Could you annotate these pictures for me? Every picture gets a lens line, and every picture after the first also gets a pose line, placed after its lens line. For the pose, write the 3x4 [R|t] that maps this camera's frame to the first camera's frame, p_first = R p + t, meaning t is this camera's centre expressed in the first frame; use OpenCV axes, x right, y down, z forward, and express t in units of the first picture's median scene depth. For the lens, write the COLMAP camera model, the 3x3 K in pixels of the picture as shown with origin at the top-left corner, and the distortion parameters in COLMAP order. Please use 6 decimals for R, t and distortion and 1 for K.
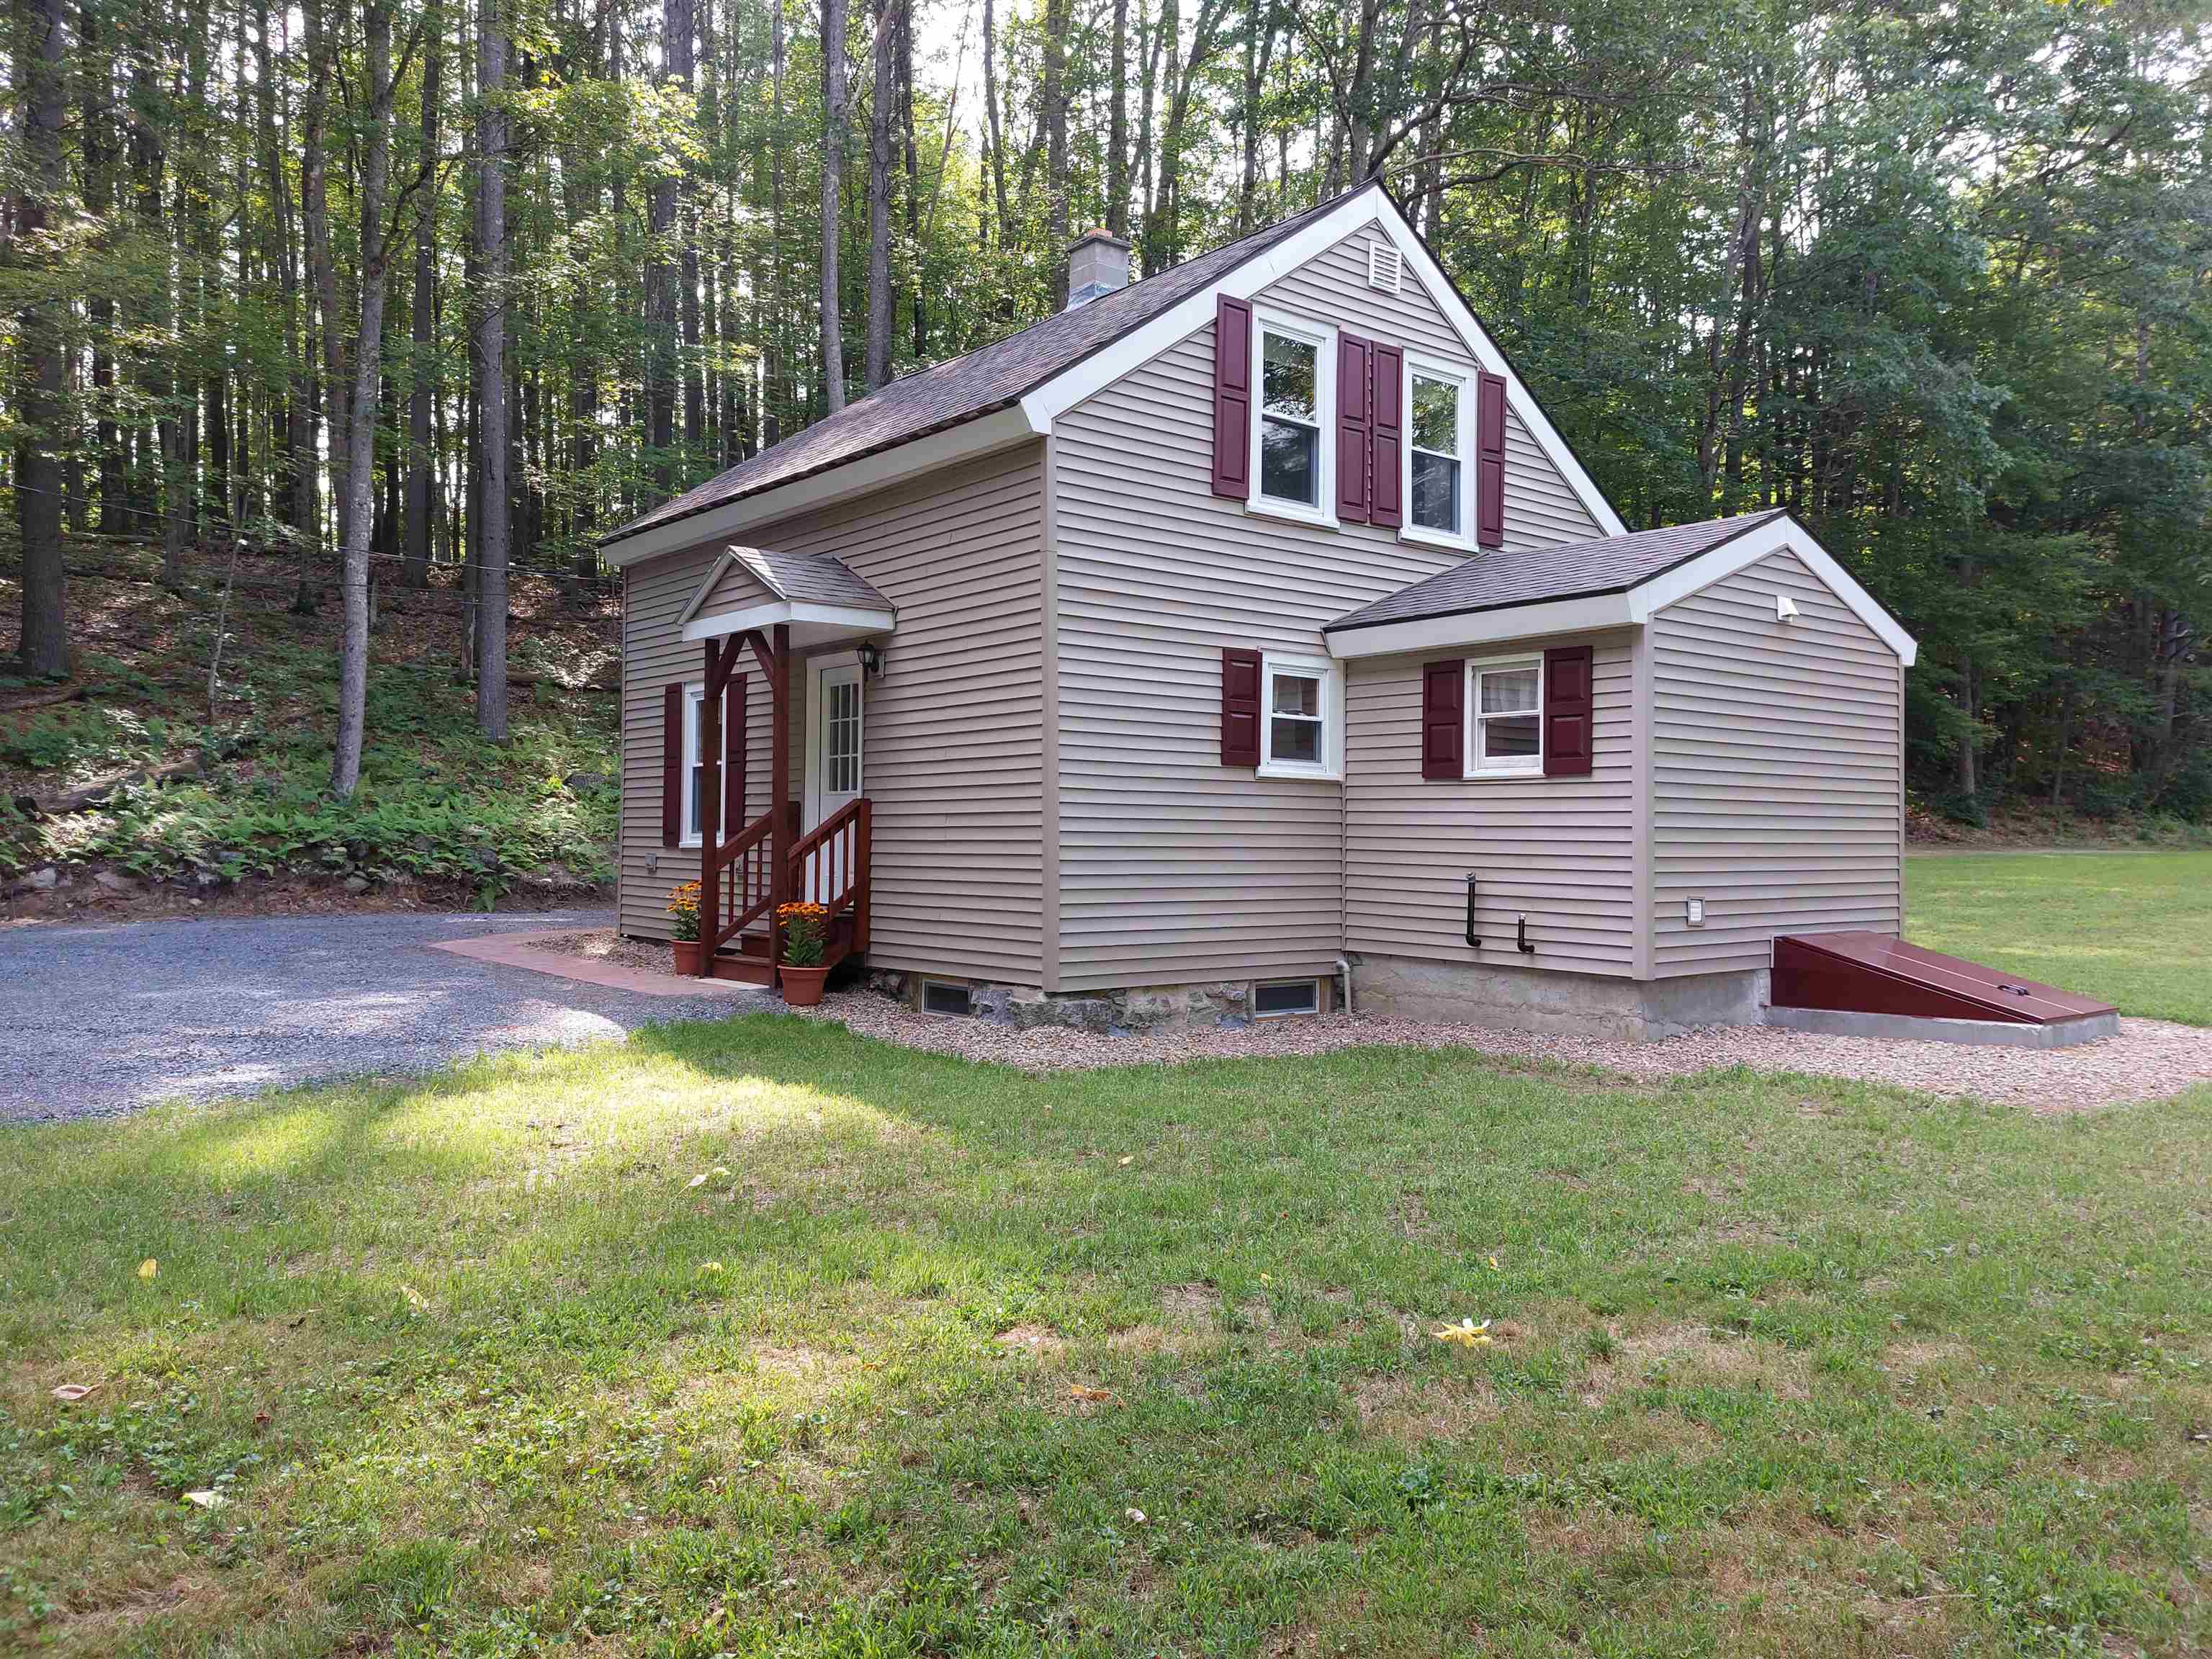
lens RADIAL K [[1619.0, 0, 1109.0], [0, 1619.0, 783.9], [0, 0, 1]] dist [0.067377, -0.058214]
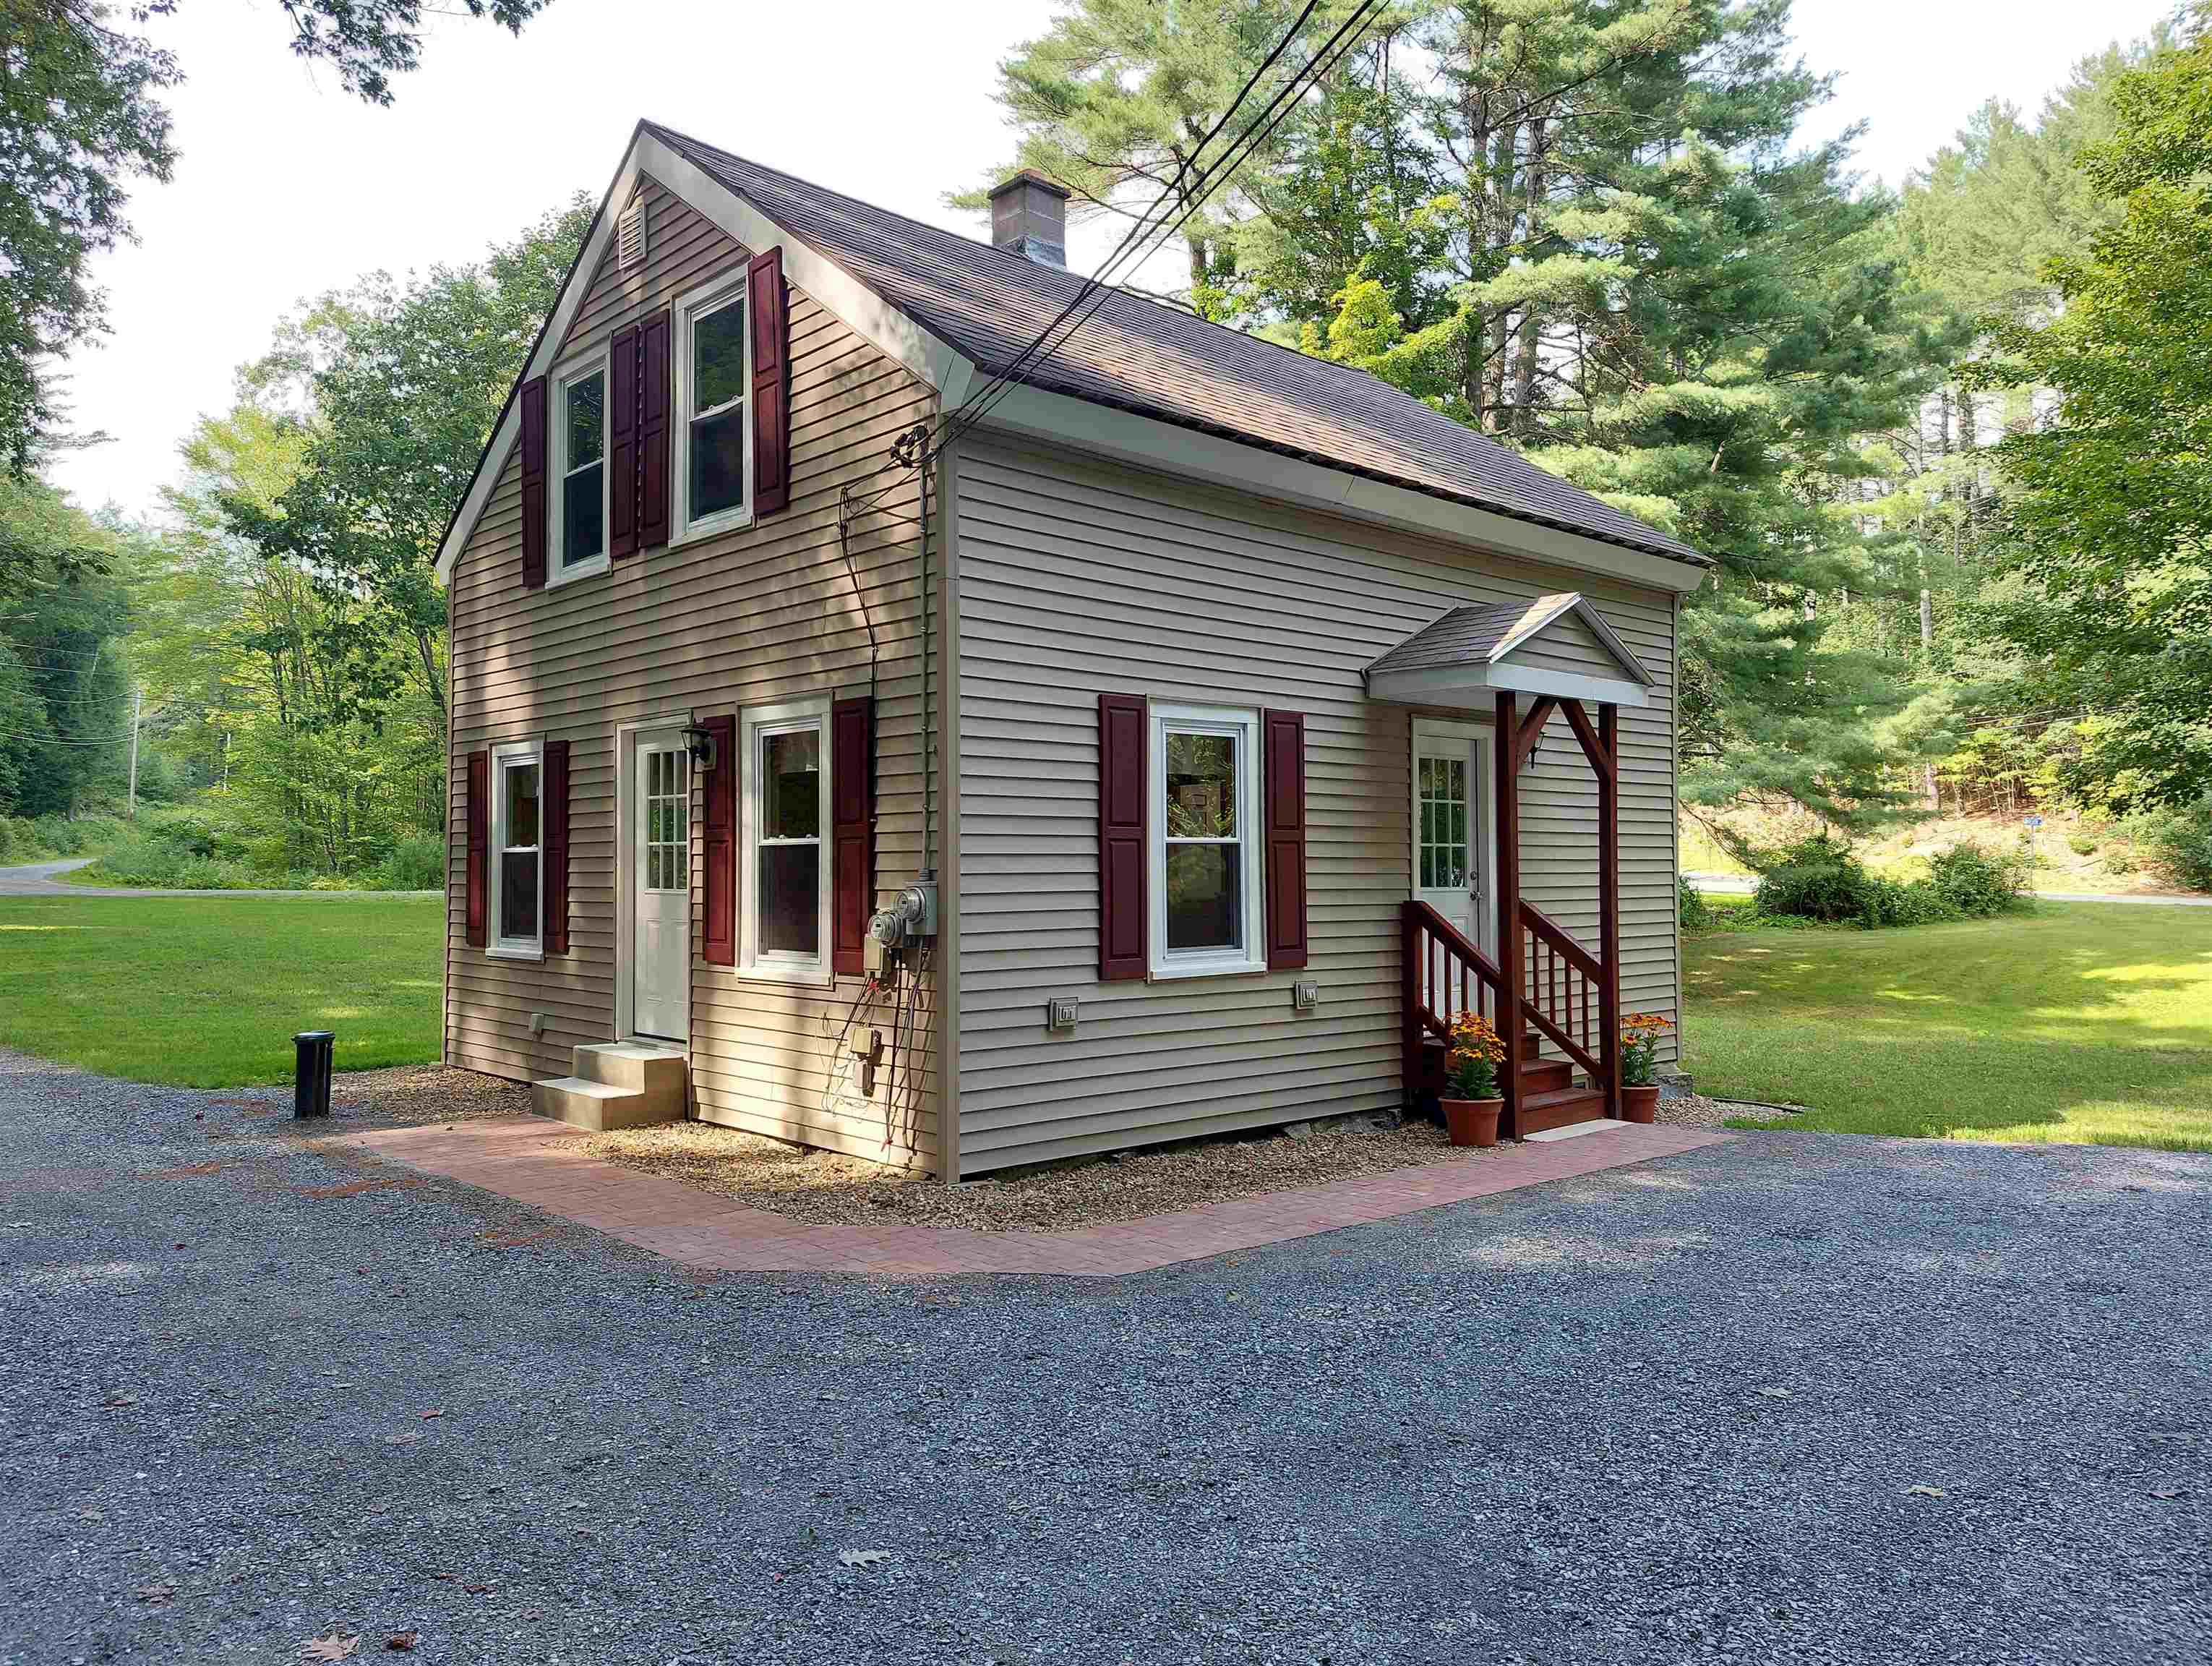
lens RADIAL K [[1598.5, 0, 1115.5], [0, 1598.5, 804.9], [0, 0, 1]] dist [0.111342, -0.144691]
pose [[-0.073091, 0.030456, 0.996860, -1.043478], [-0.032685, 0.998924, -0.032916, -0.005580], [-0.996790, -0.034988, -0.072017, 1.314546]]
